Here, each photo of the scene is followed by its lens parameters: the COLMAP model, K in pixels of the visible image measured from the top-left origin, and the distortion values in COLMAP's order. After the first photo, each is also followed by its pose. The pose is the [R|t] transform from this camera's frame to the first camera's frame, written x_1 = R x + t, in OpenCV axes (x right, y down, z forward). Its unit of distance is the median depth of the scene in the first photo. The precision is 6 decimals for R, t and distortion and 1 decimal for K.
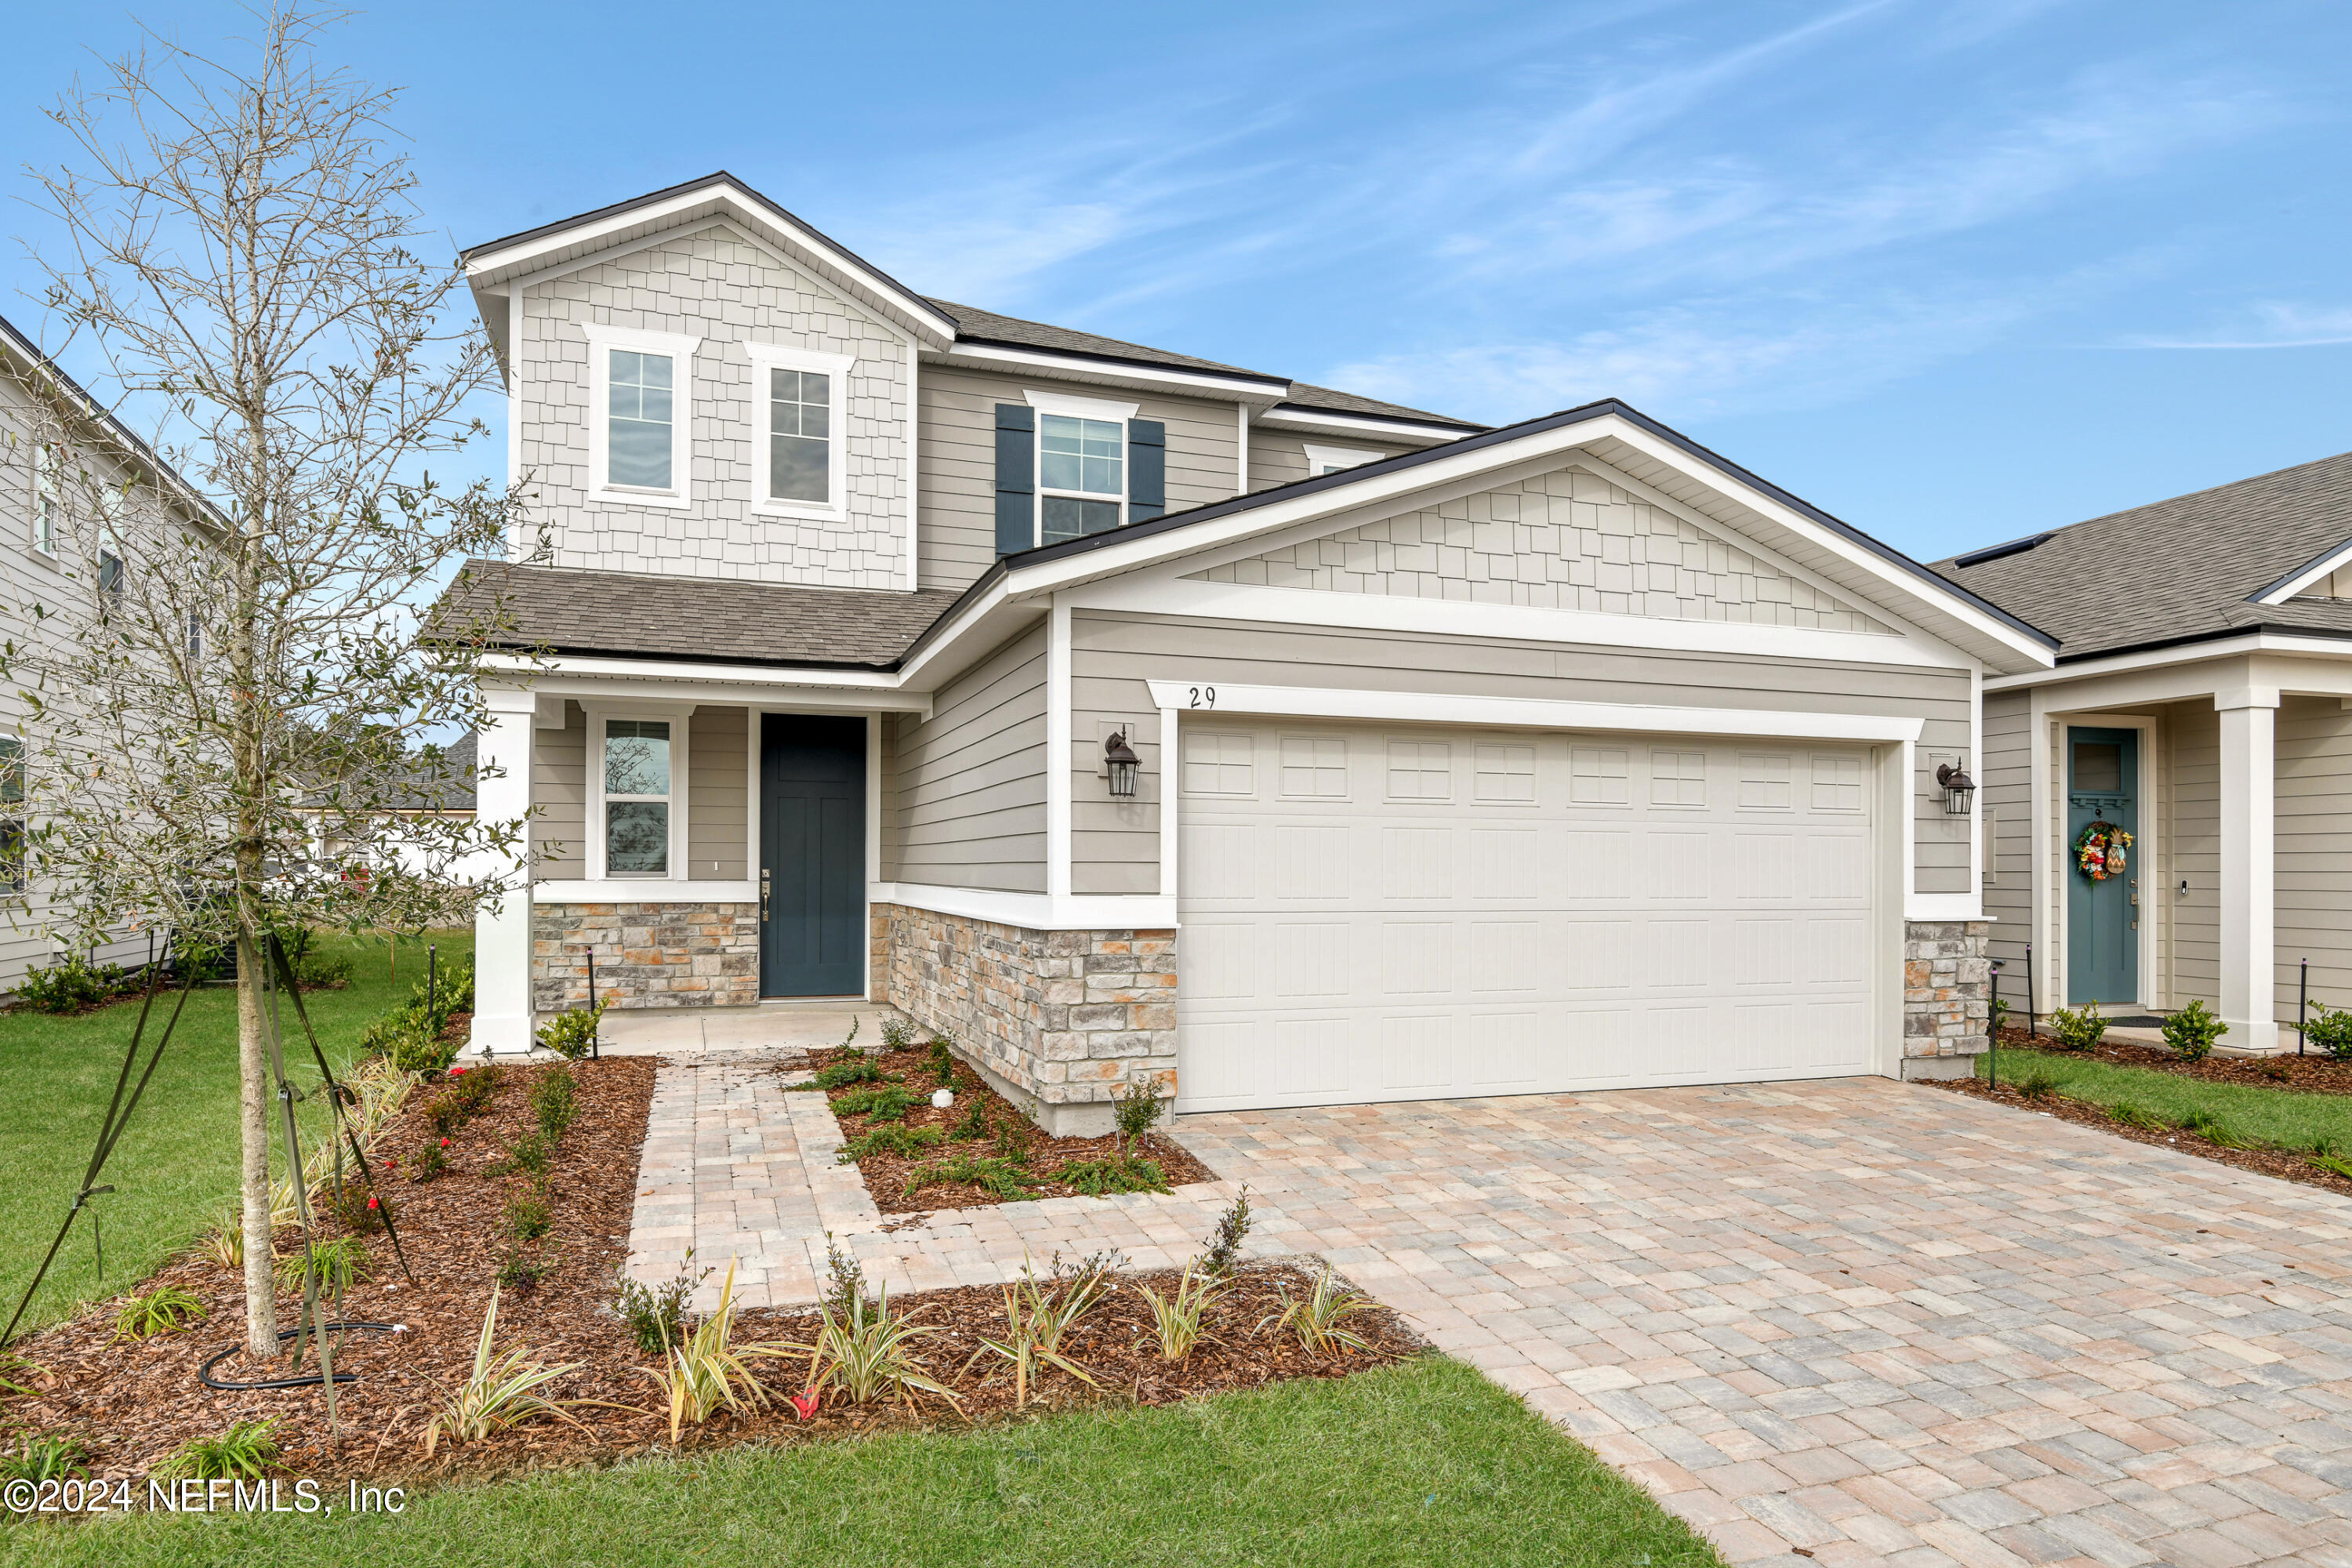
lens RADIAL K [[1388.7, 0, 1199.0], [0, 1388.7, 835.5], [0, 0, 1]] dist [-0.003691, -0.005636]
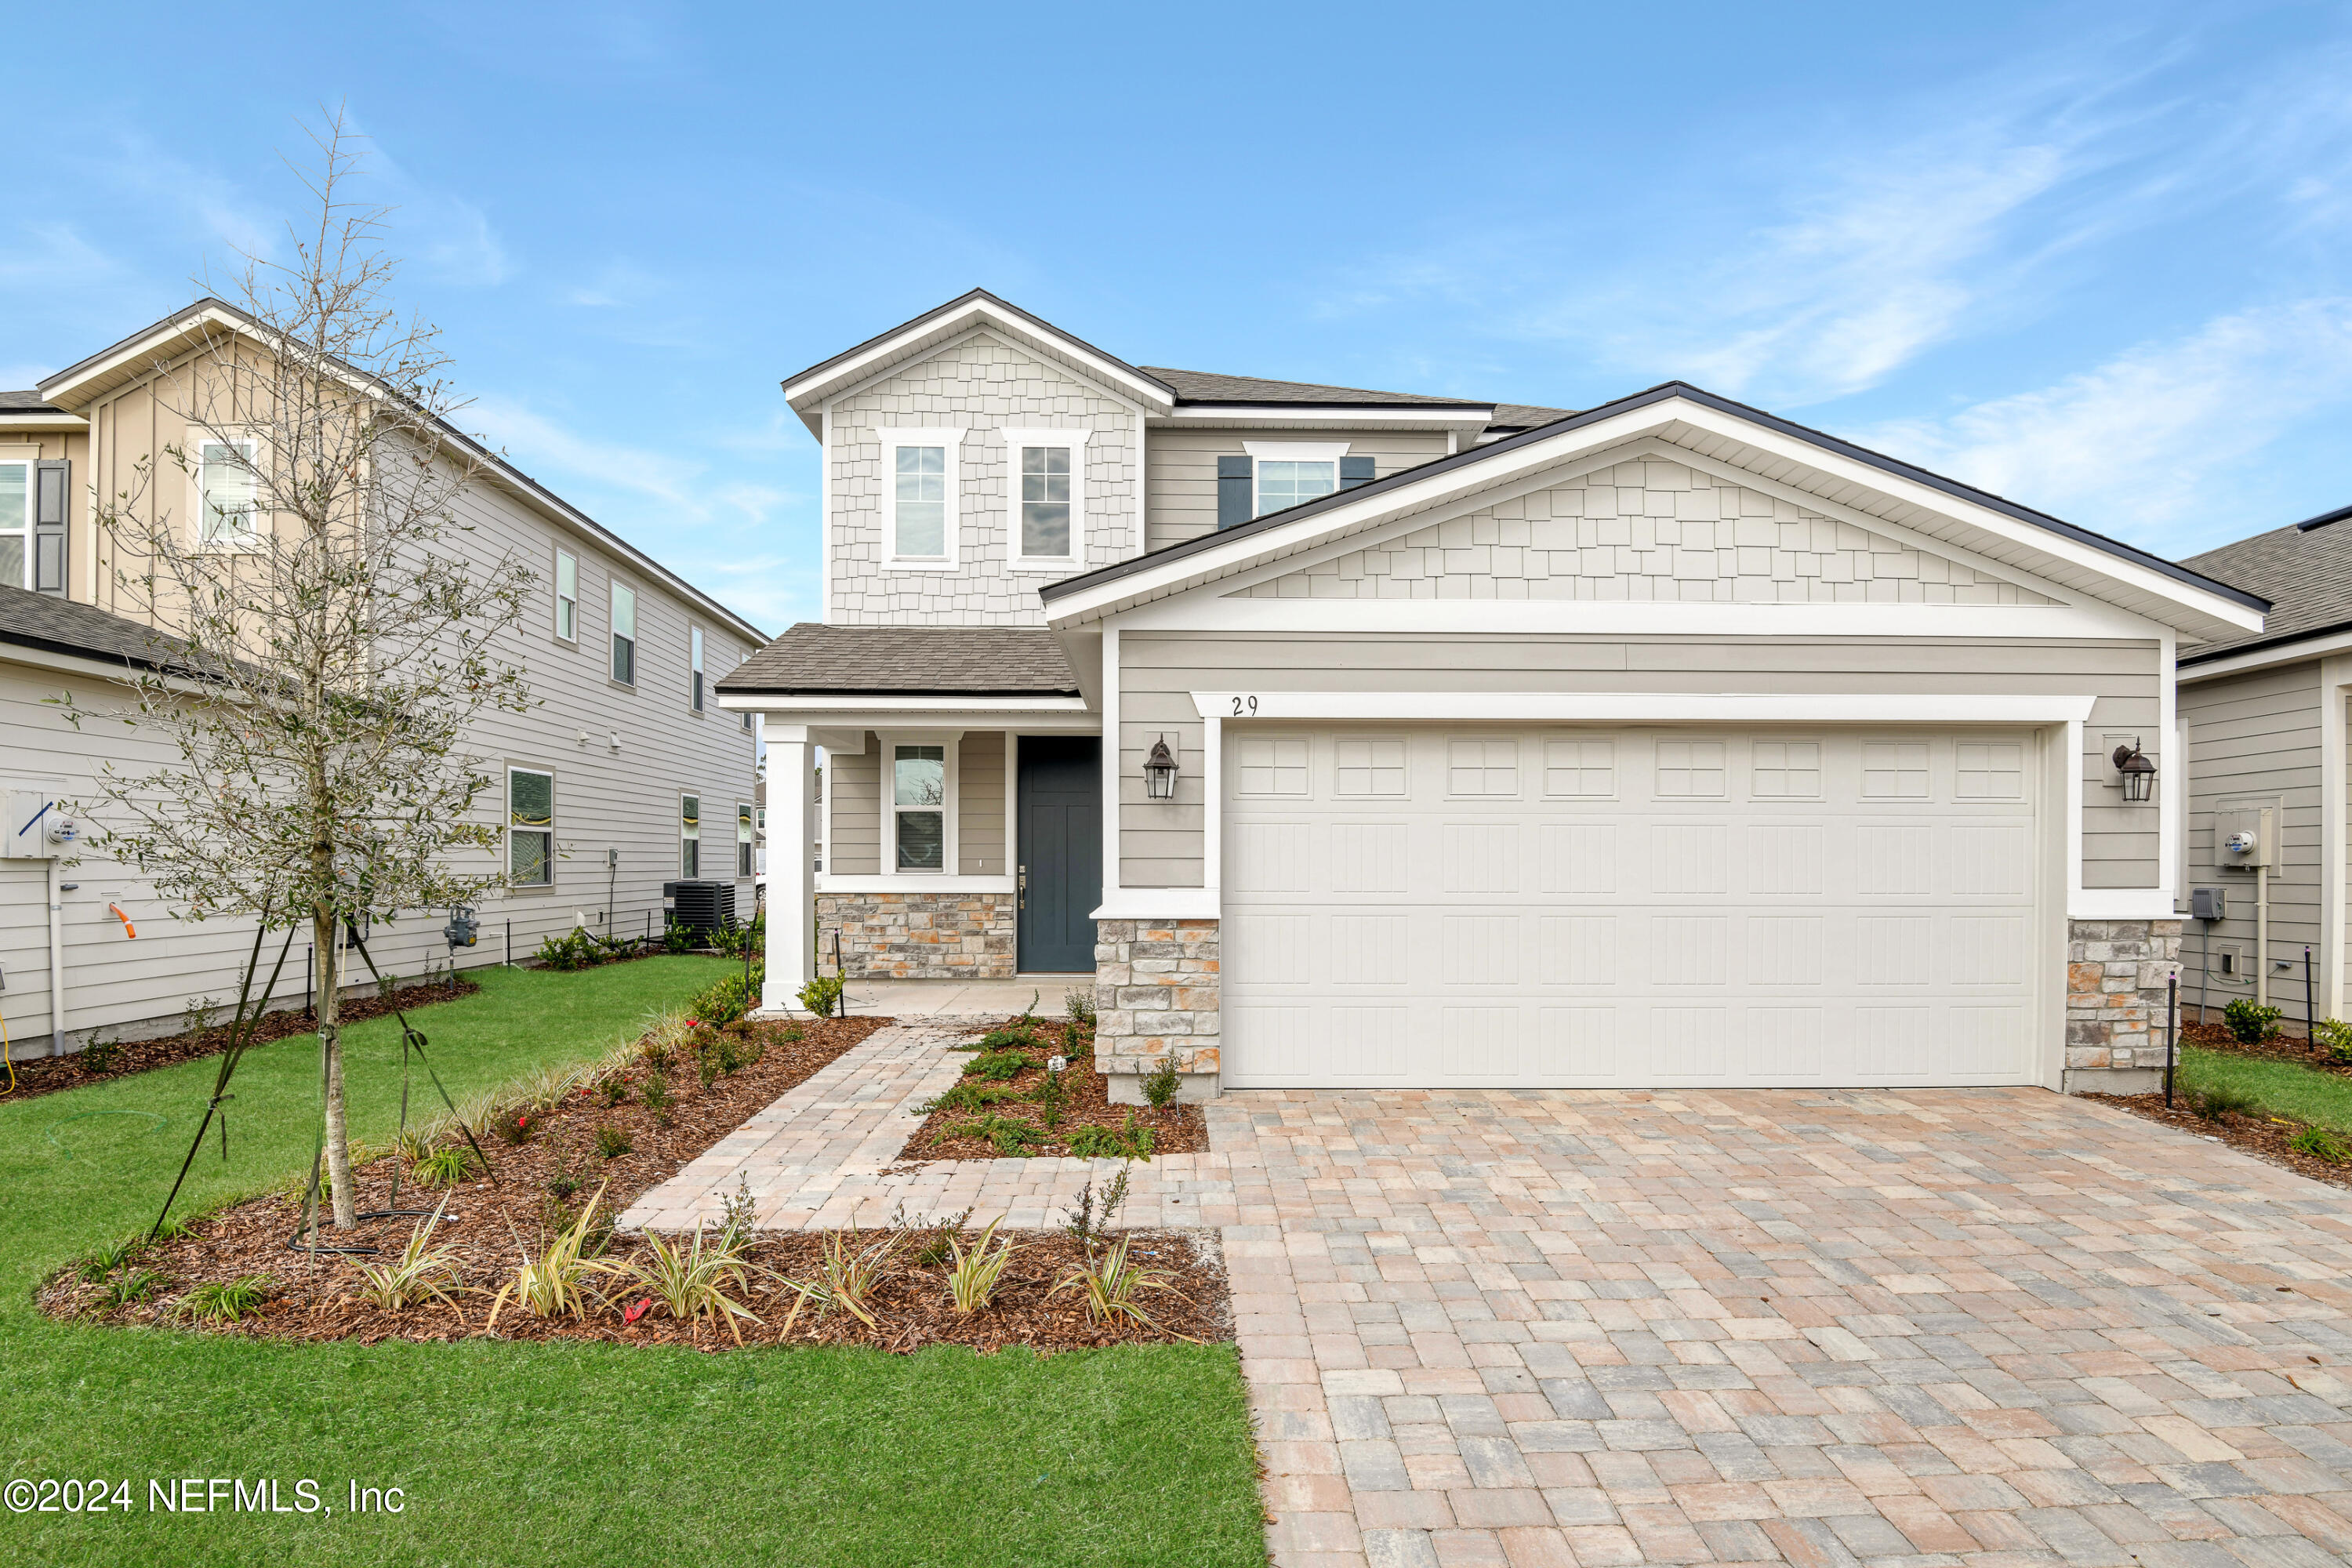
lens RADIAL K [[1205.5, 0, 1142.0], [0, 1205.5, 858.9], [0, 0, 1]] dist [-0.025086, -0.003434]
pose [[0.948242, -0.004494, -0.317517, 0.192875], [0.010371, 0.999805, 0.016821, 0.002797], [0.317379, -0.019243, 0.948104, 0.072793]]
